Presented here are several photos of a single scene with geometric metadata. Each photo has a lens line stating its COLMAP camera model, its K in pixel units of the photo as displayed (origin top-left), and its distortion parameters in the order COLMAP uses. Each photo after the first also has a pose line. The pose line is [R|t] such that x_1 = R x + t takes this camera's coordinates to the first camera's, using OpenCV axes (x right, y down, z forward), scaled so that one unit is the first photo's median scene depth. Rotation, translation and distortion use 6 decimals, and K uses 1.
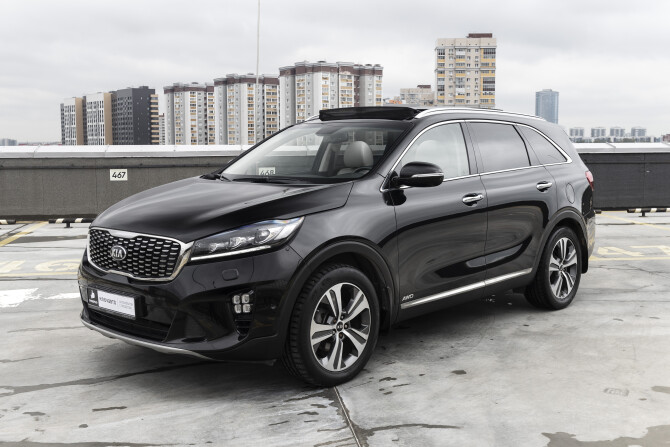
lens RADIAL K [[762.7, 0, 339.6], [0, 762.7, 223.4], [0, 0, 1]] dist [-0.028757, 0.000000]
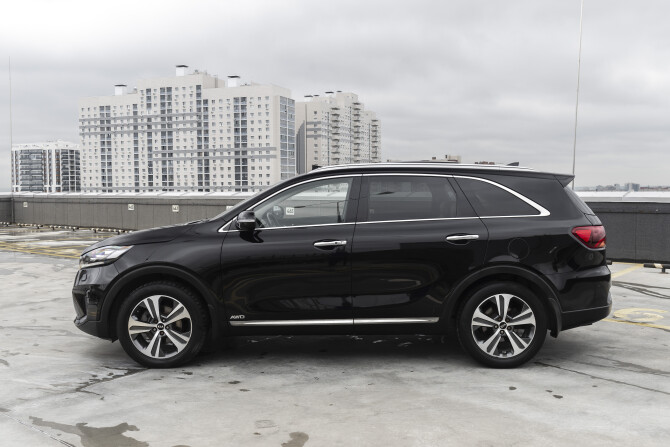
lens RADIAL K [[674.2, 0, 332.1], [0, 674.2, 226.2], [0, 0, 1]] dist [0.026890, 0.000000]
pose [[0.649272, 0.034804, -0.759759, 1.105715], [-0.071542, 0.997318, -0.015452, -0.049794], [0.757184, 0.064387, 0.650021, 0.410695]]
